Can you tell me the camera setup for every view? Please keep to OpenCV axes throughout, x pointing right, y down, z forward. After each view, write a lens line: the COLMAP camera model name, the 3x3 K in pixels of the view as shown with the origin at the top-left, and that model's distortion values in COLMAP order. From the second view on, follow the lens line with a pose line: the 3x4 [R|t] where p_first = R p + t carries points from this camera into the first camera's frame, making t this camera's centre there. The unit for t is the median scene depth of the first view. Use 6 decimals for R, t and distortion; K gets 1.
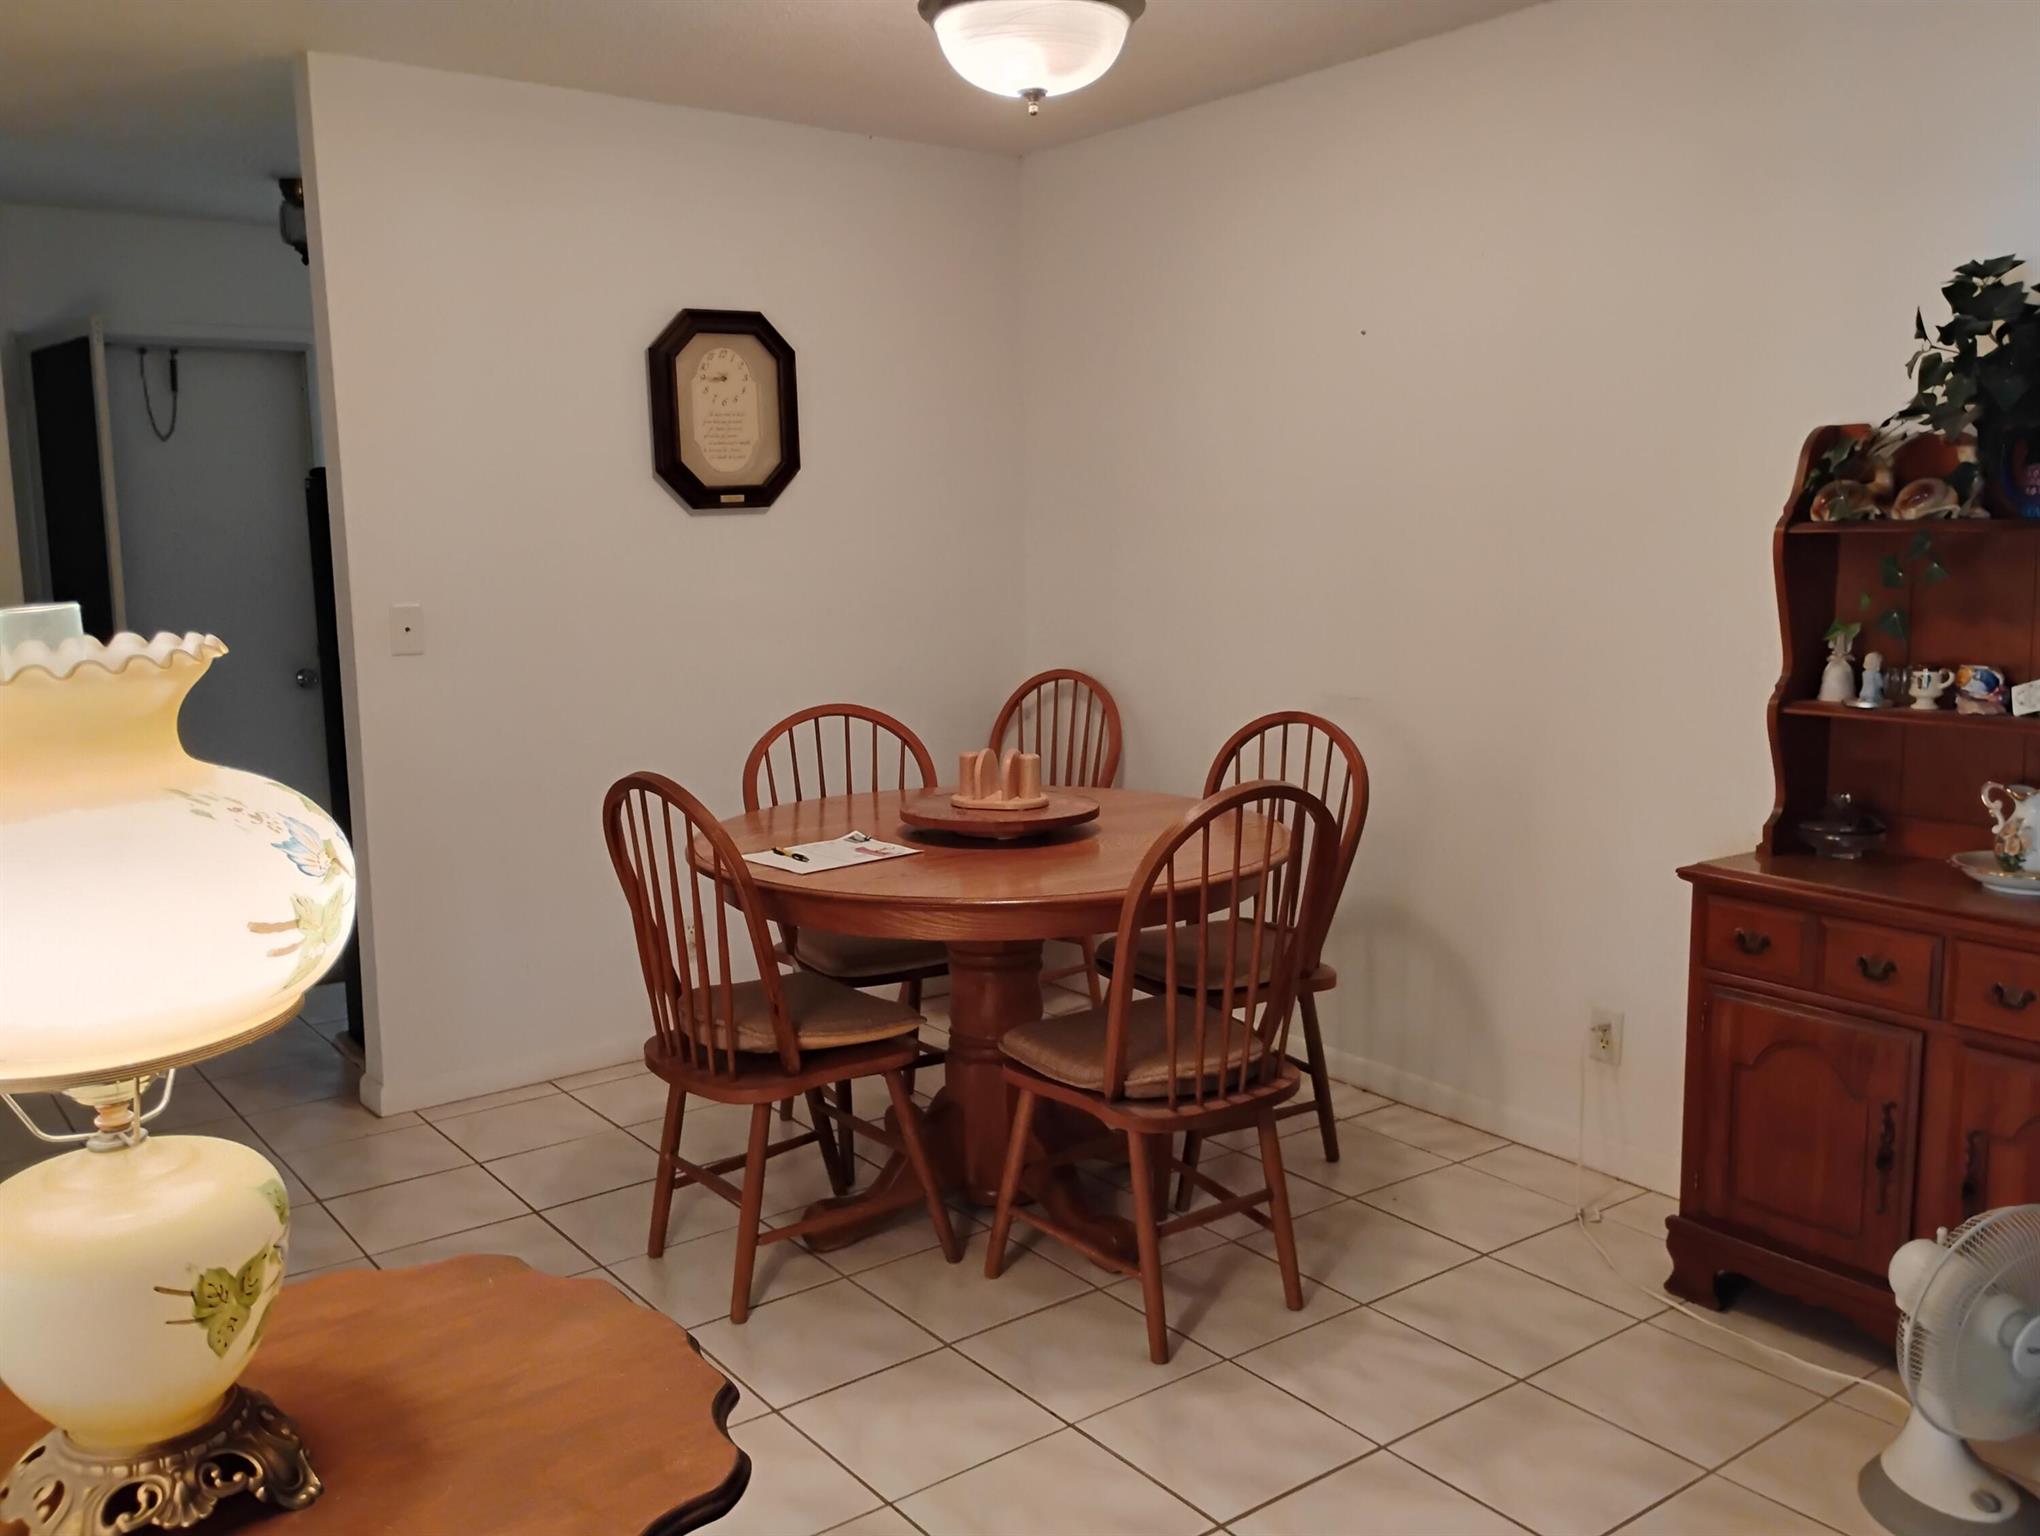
lens RADIAL K [[1719.9, 0, 1025.8], [0, 1719.9, 767.1], [0, 0, 1]] dist [0.044406, 0.000317]
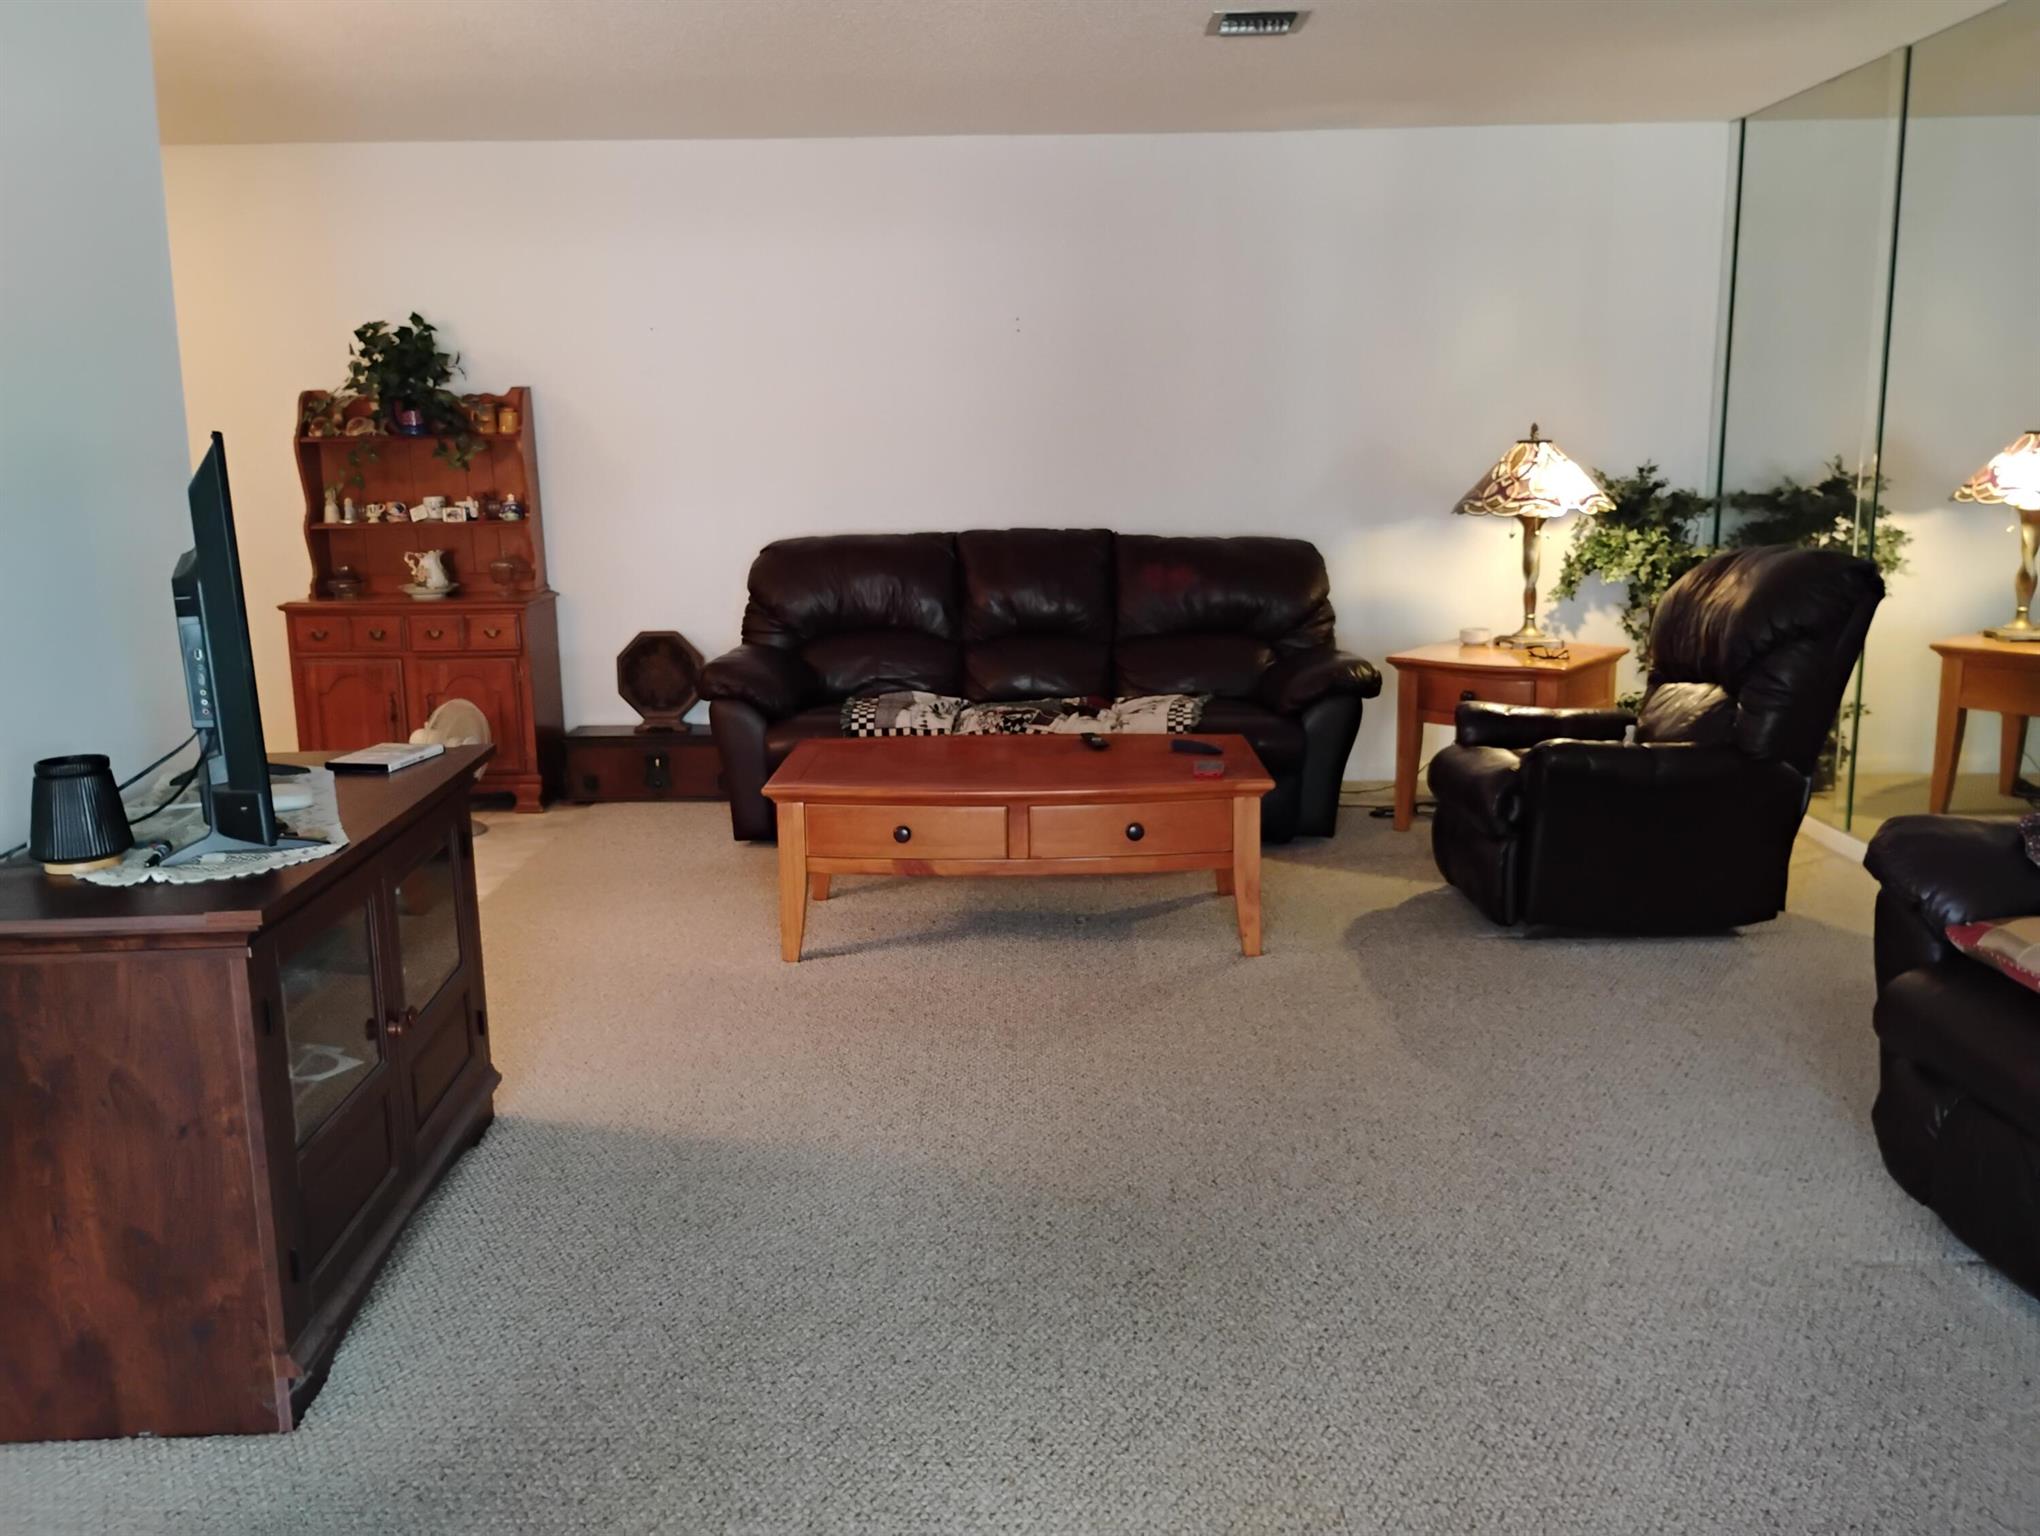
lens RADIAL K [[1719.9, 0, 1023.9], [0, 1719.9, 766.5], [0, 0, 1]] dist [0.044406, 0.000317]
pose [[0.605155, -0.143367, 0.783092, -0.761763], [0.122657, 0.988697, 0.086222, 0.187284], [-0.786602, 0.043874, 0.615899, -1.003094]]
